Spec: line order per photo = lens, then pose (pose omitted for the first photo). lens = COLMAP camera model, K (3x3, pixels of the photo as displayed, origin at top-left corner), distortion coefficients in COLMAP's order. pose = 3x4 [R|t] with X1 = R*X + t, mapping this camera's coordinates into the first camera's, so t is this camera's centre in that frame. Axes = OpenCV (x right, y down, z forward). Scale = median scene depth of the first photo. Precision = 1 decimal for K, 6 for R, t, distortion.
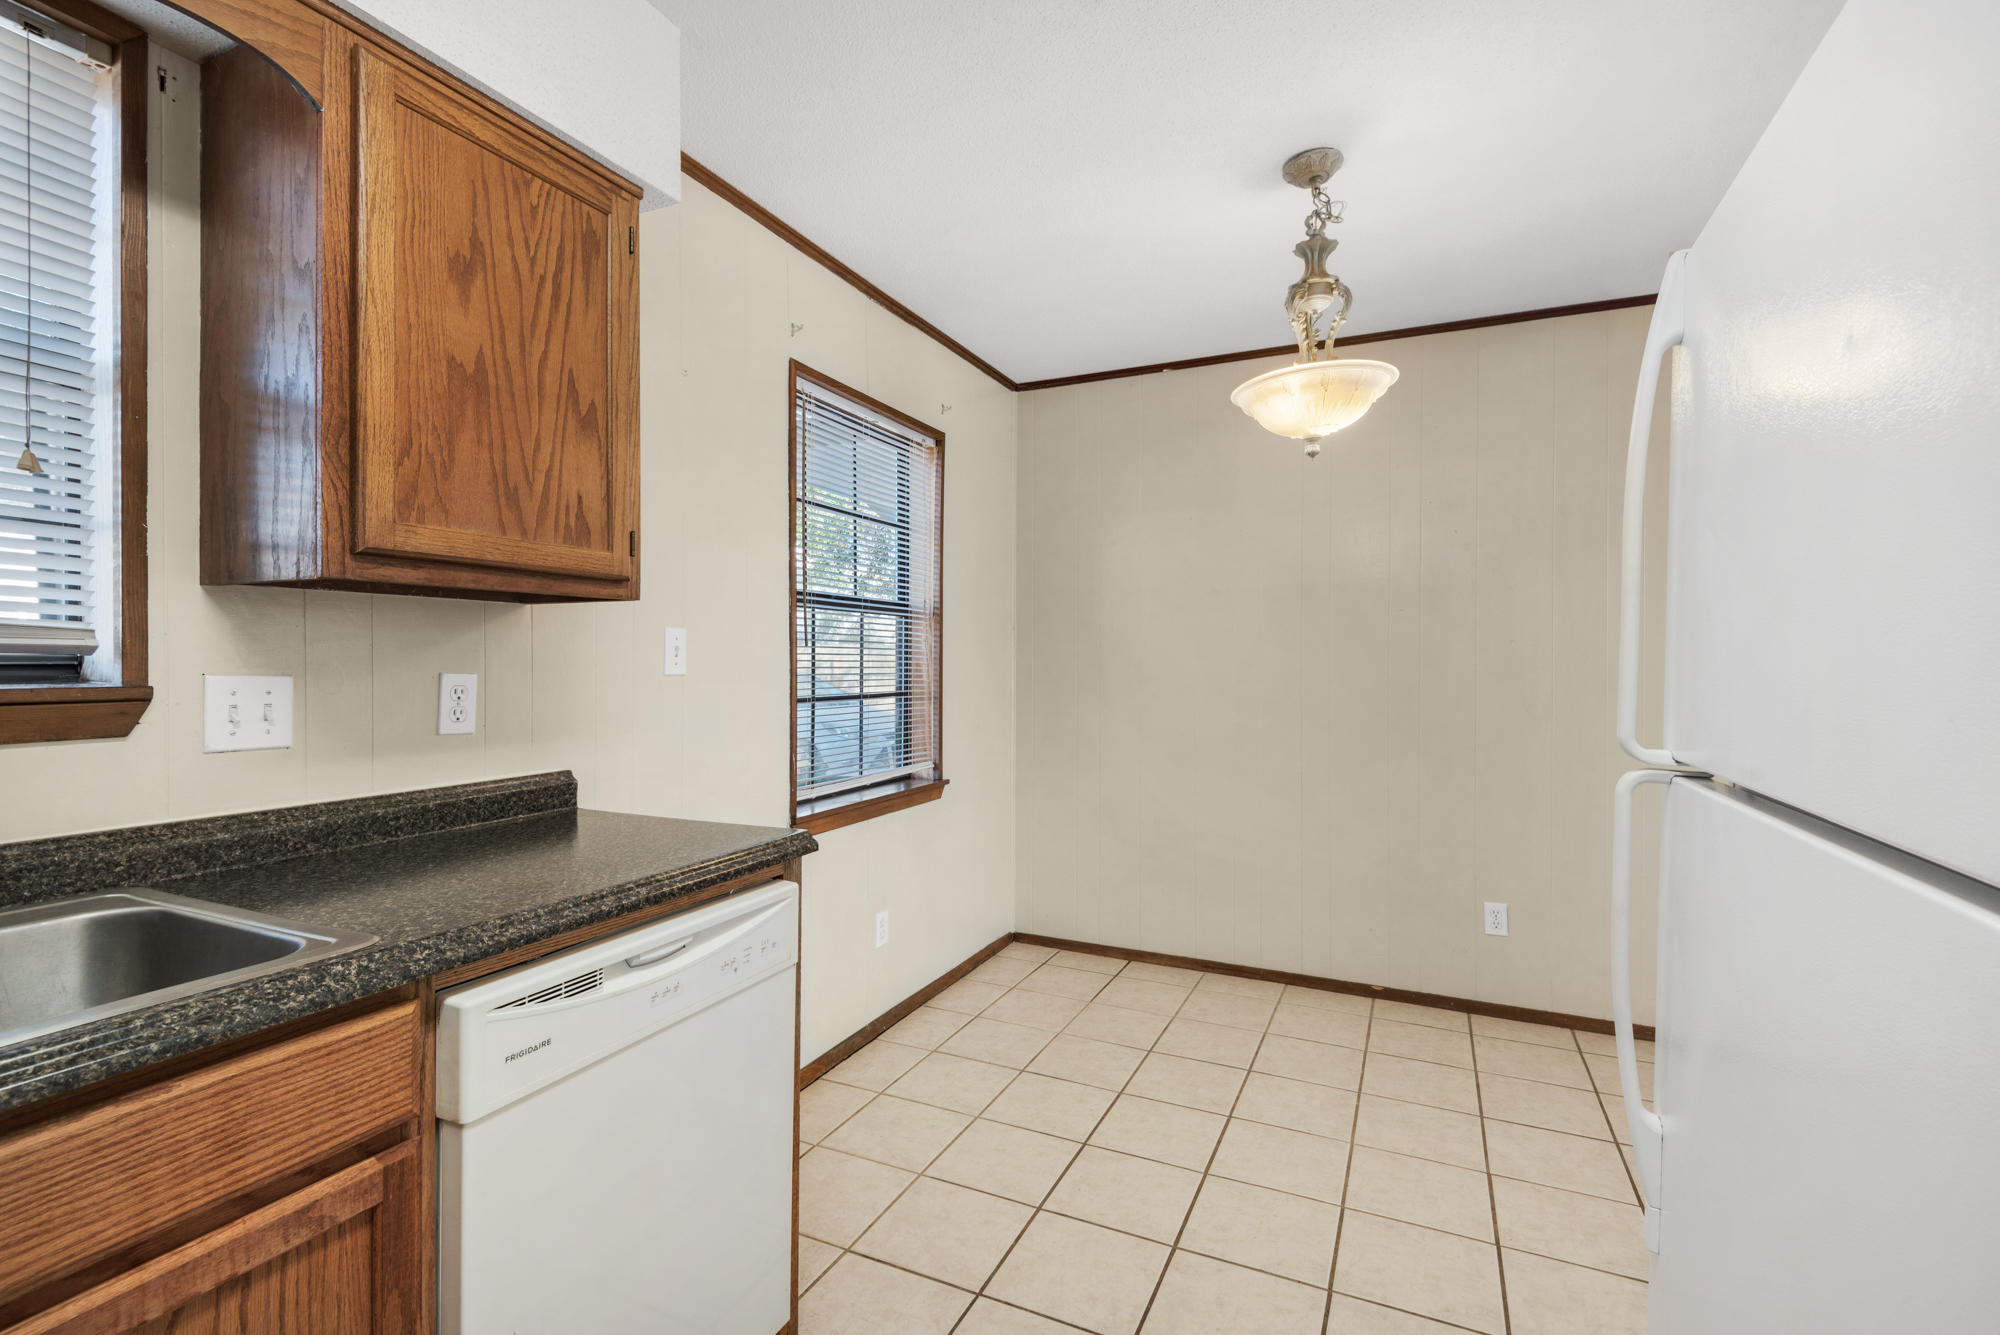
lens RADIAL K [[910.4, 0, 1007.7], [0, 910.4, 667.8], [0, 0, 1]] dist [0.004775, -0.000079]
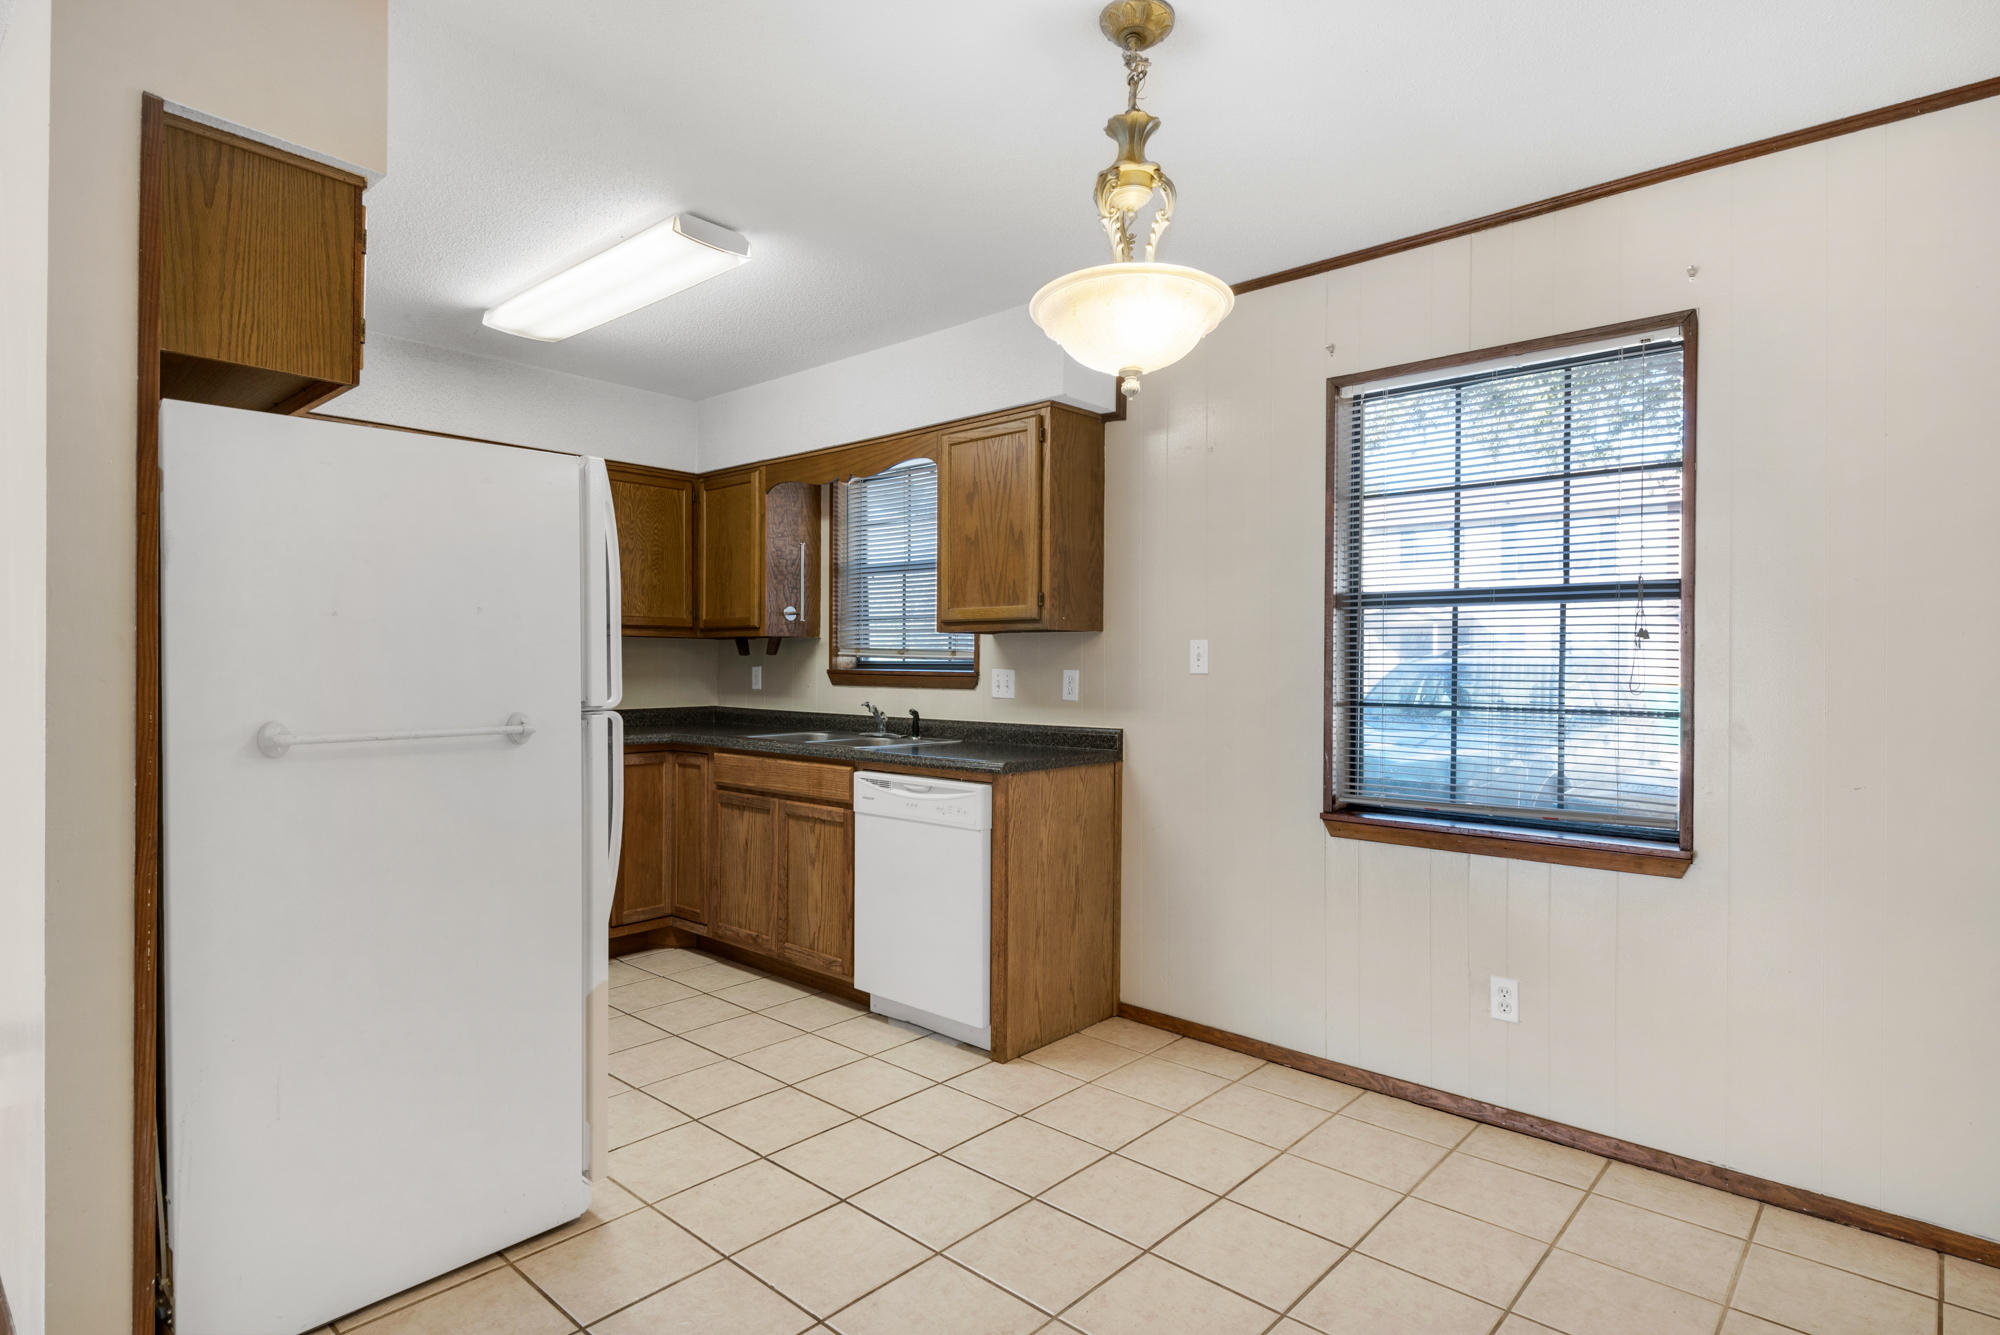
lens RADIAL K [[1192.7, 0, 1000.0], [0, 1192.7, 667.5], [0, 0, 1]] dist [0.003198, 0.000388]
pose [[-0.342863, -0.003559, -0.939379, 2.066641], [-0.012123, 0.999926, 0.000637, 0.001545], [0.939307, 0.011607, -0.342881, 1.935977]]
